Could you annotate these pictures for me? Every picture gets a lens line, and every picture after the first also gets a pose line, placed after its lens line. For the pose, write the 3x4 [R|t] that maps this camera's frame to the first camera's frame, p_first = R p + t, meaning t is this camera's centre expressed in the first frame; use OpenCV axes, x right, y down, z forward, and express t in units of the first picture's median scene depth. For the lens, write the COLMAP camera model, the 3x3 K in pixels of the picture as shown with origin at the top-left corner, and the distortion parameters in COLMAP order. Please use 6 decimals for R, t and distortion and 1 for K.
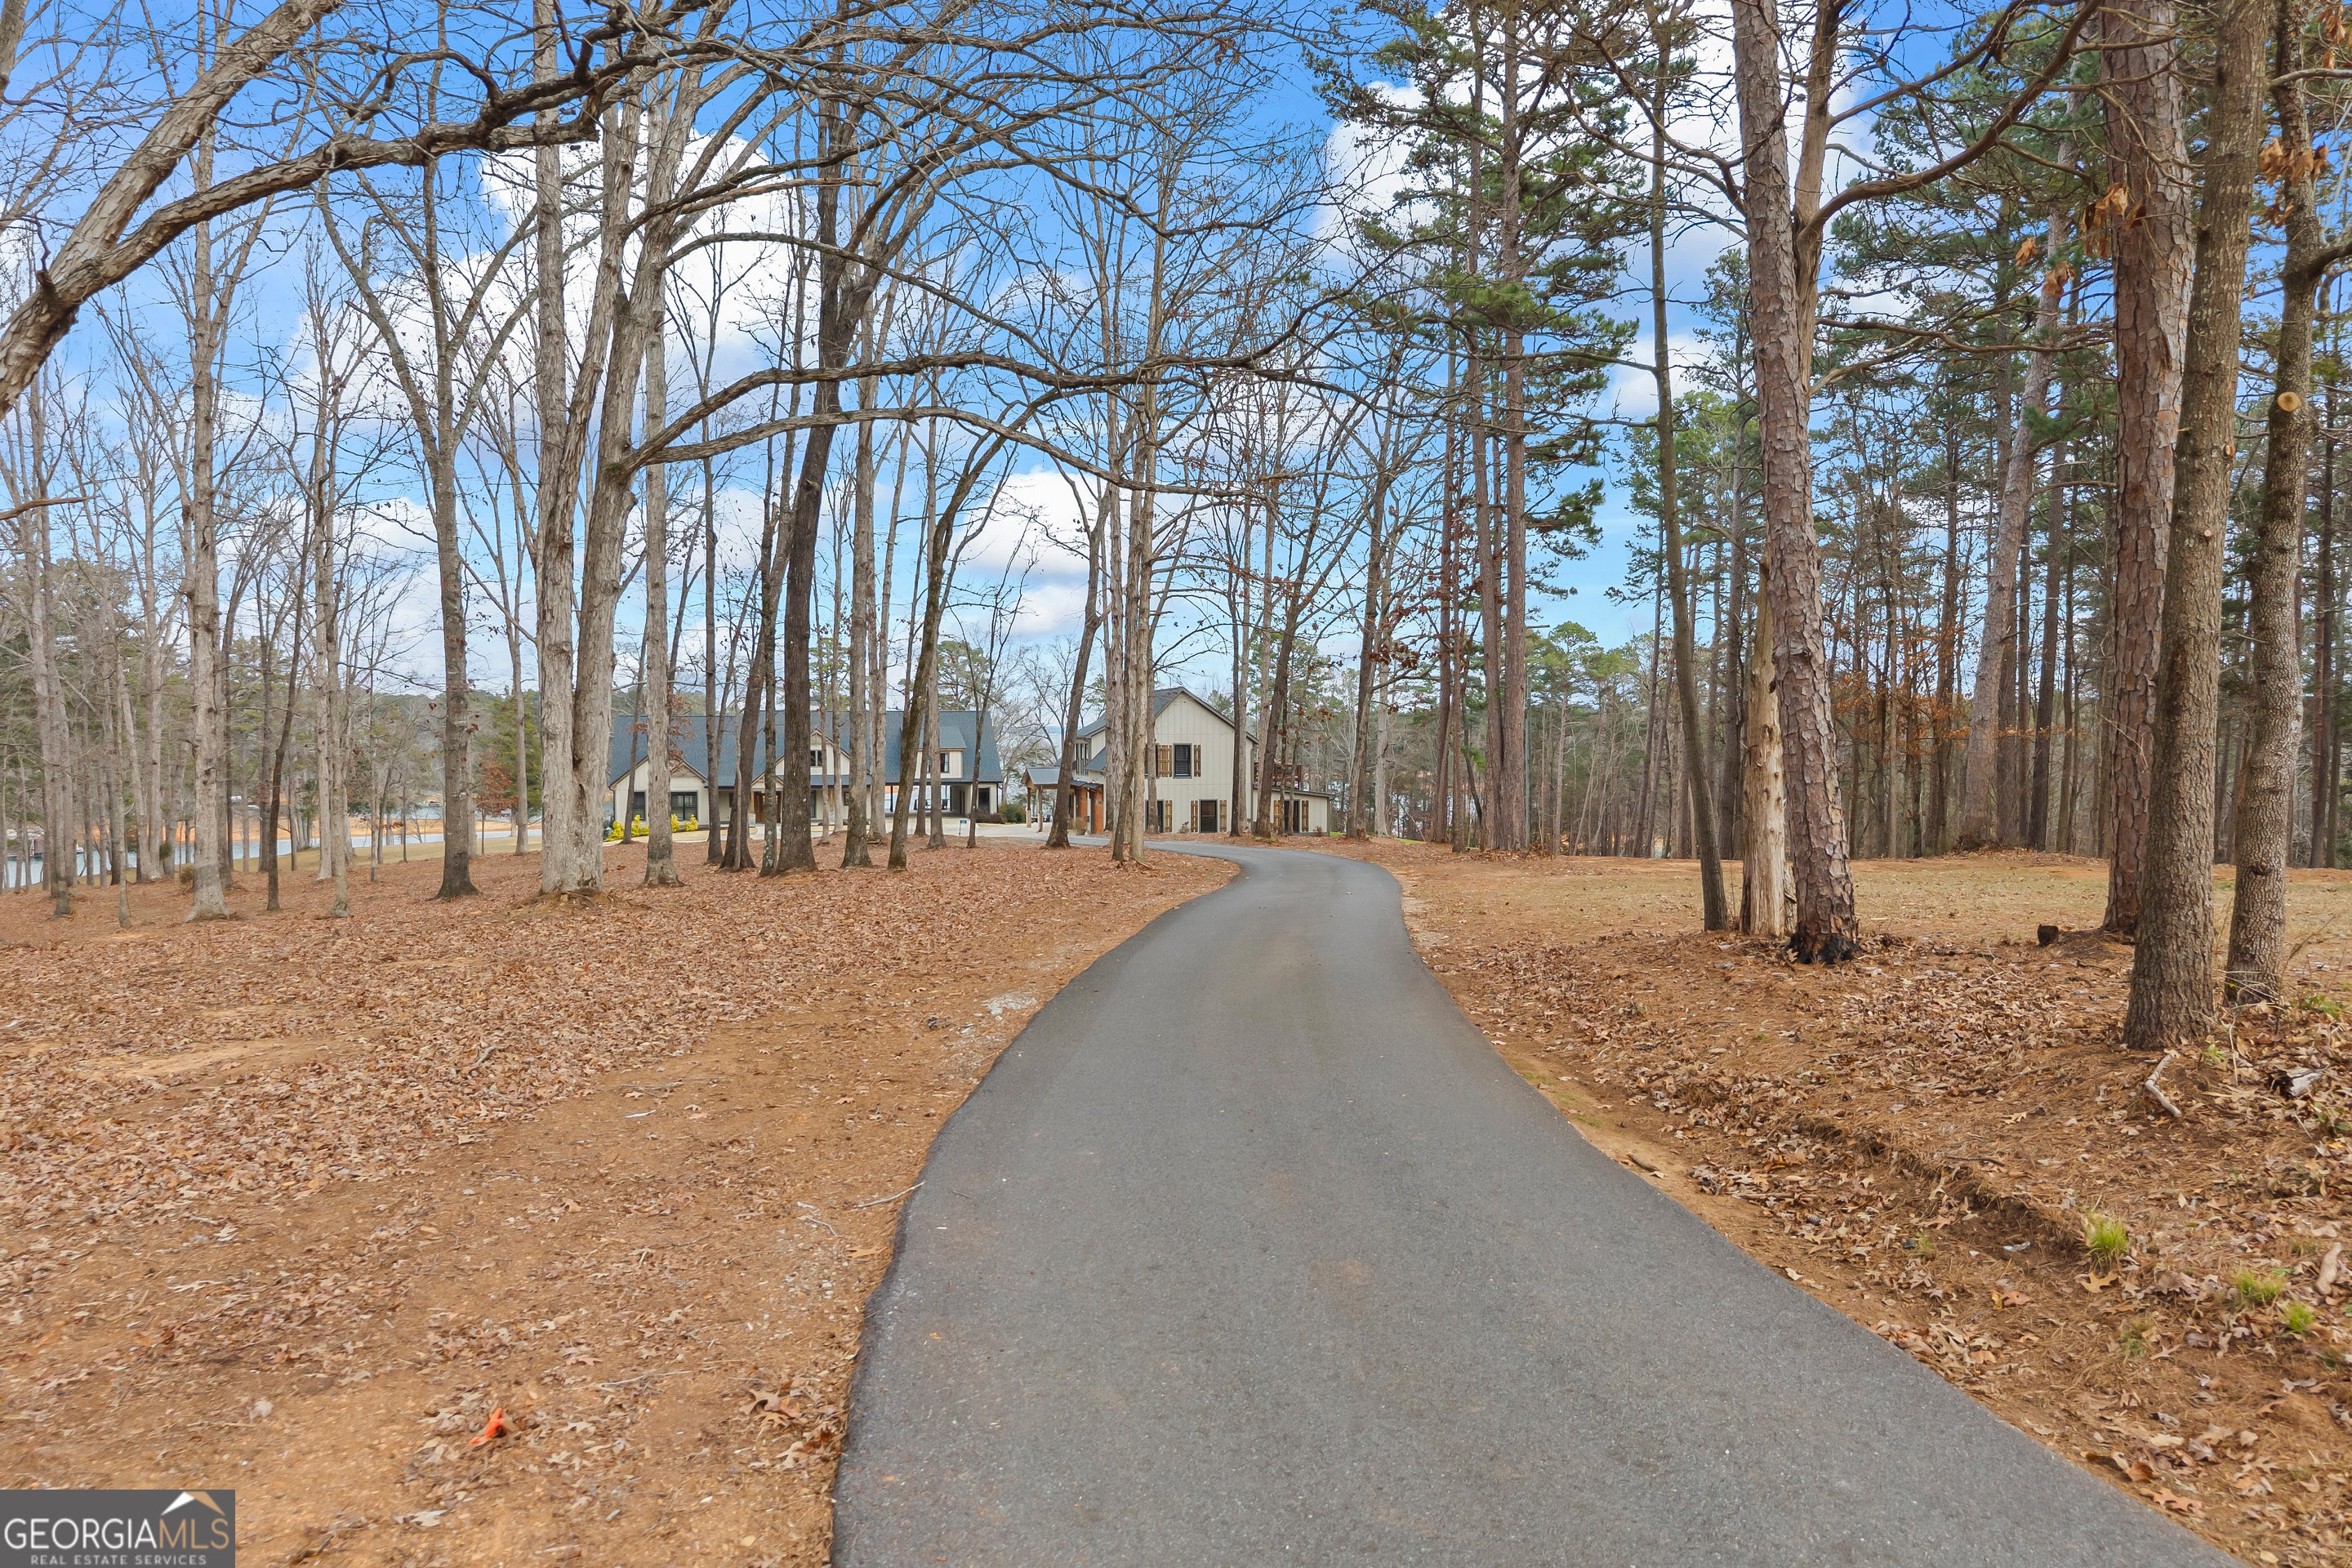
lens RADIAL K [[1578.1, 0, 1177.7], [0, 1578.1, 784.9], [0, 0, 1]] dist [0.057235, -0.058366]
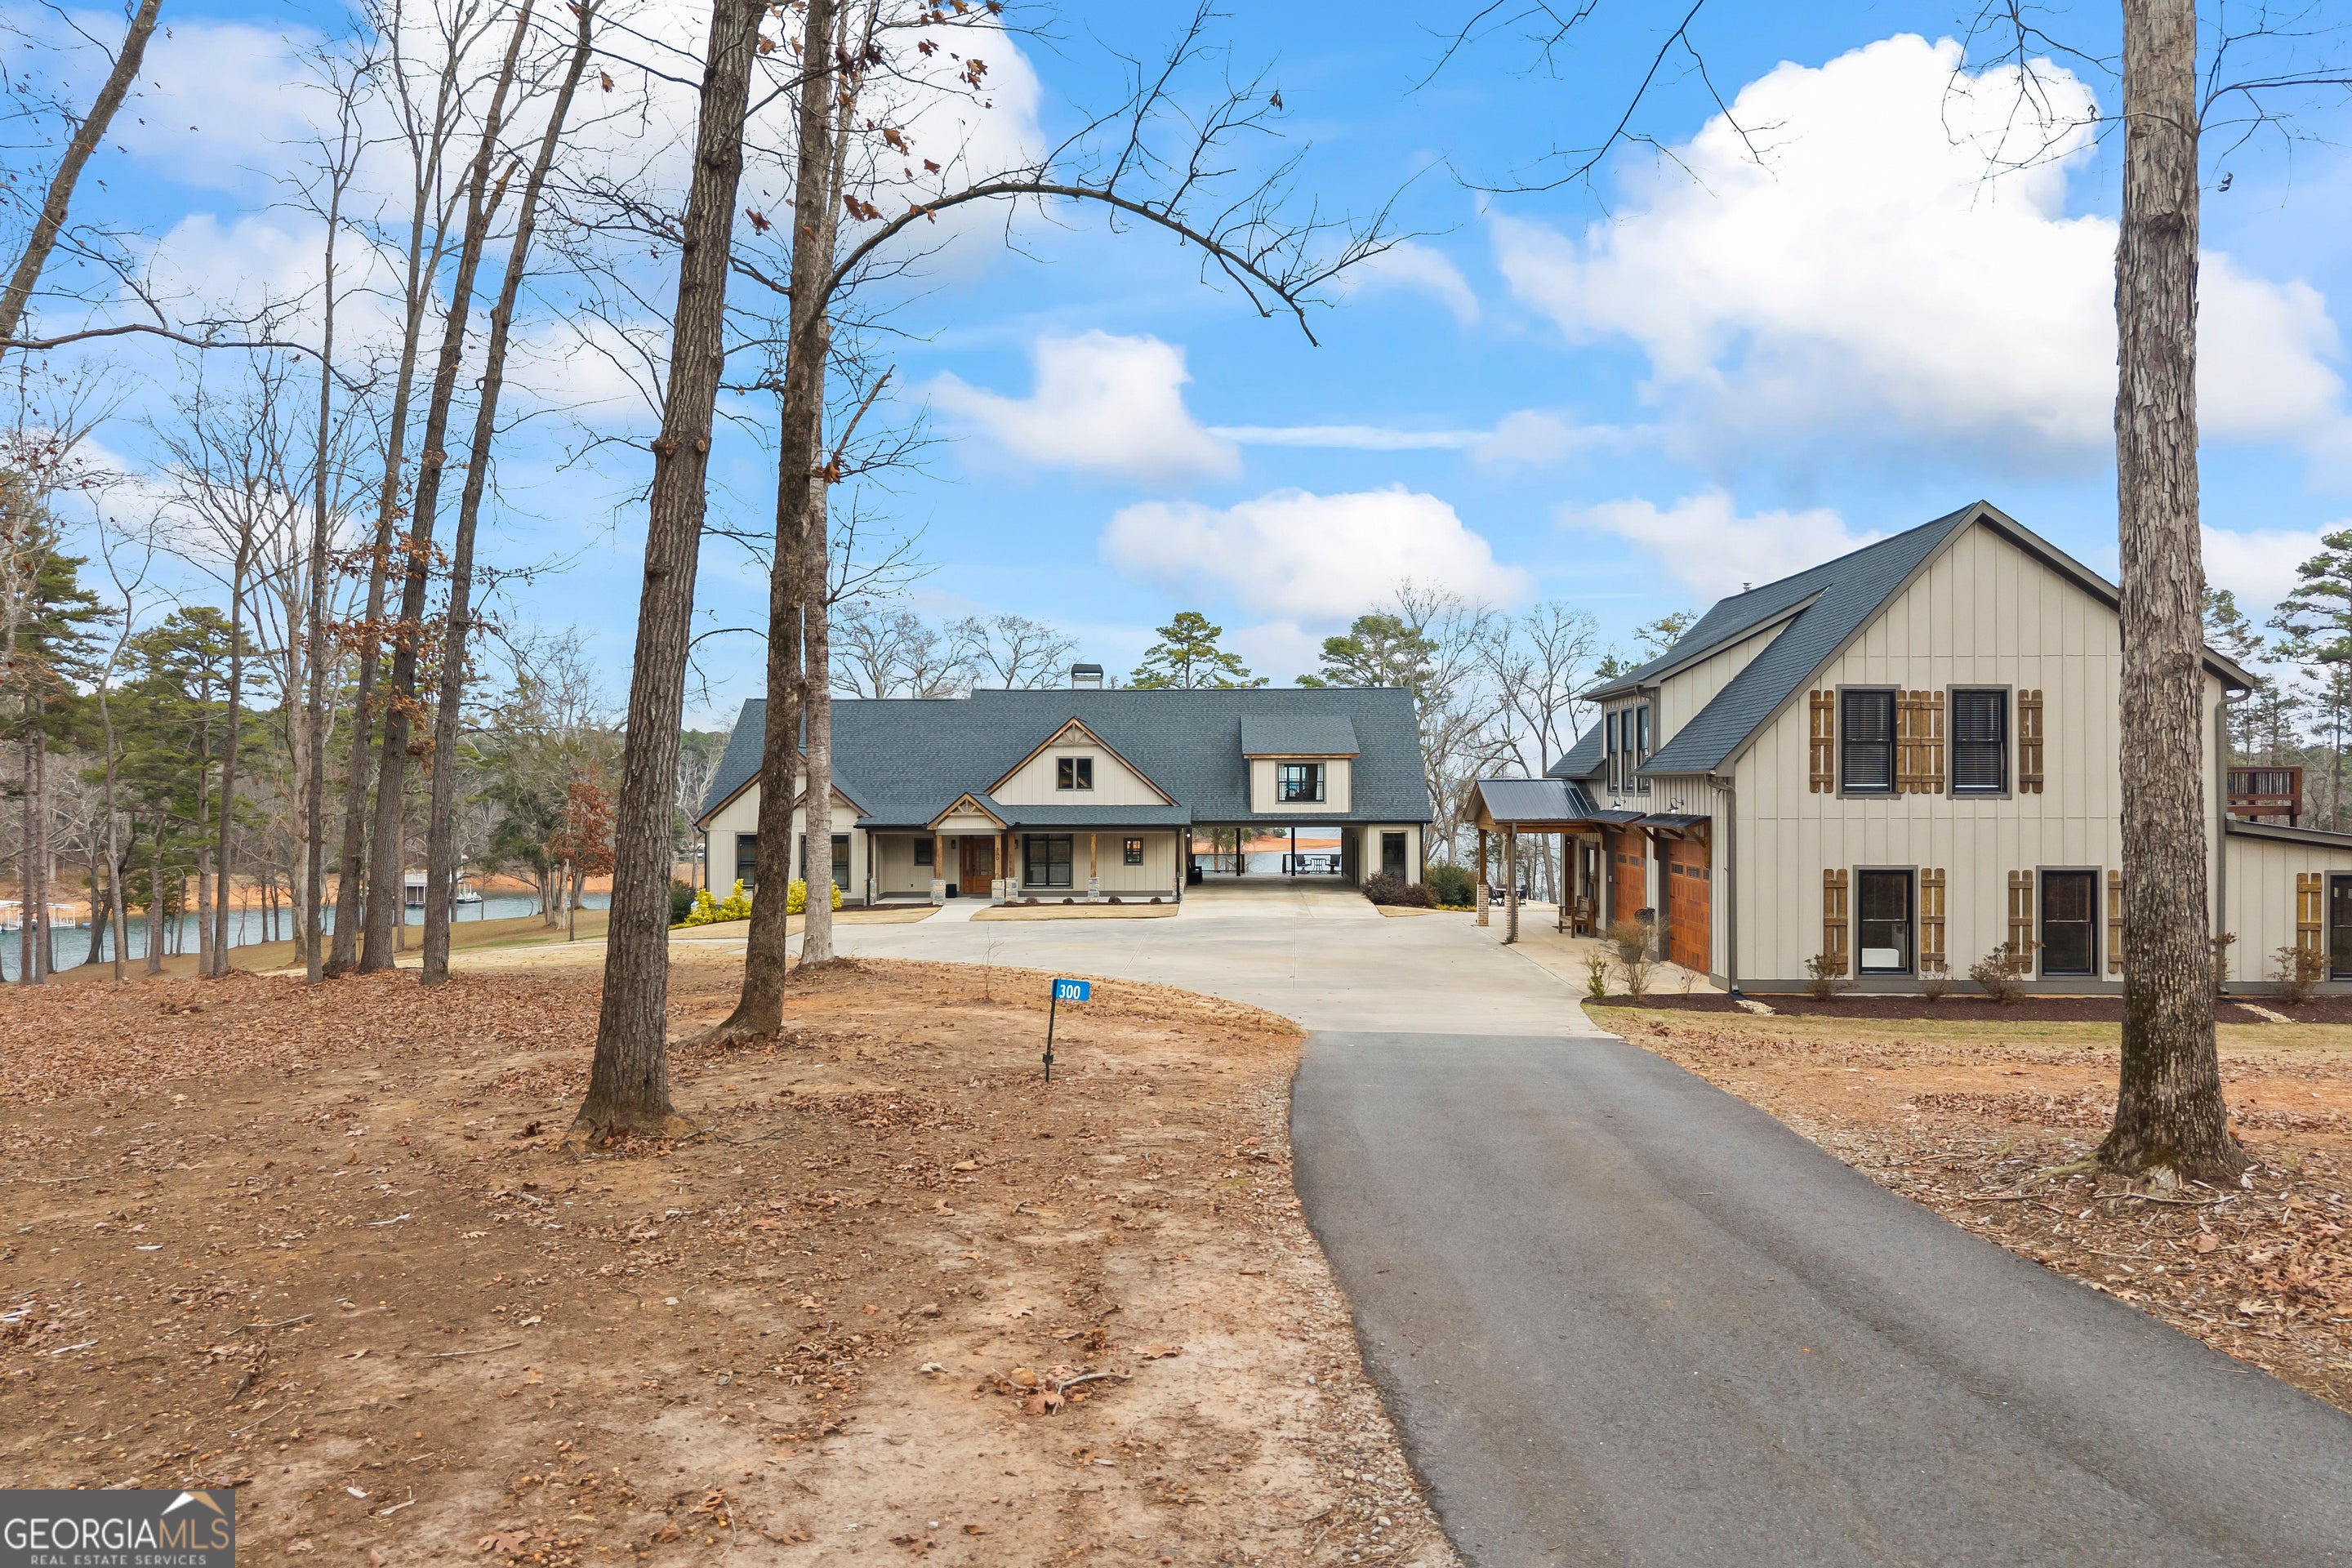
lens RADIAL K [[1576.5, 0, 1194.7], [0, 1576.5, 786.1], [0, 0, 1]] dist [0.093722, -0.147938]
pose [[0.960549, -0.000716, -0.278111, -0.055740], [-0.008801, 0.999418, -0.032971, 0.005009], [0.277973, 0.034118, 0.959983, 0.627431]]
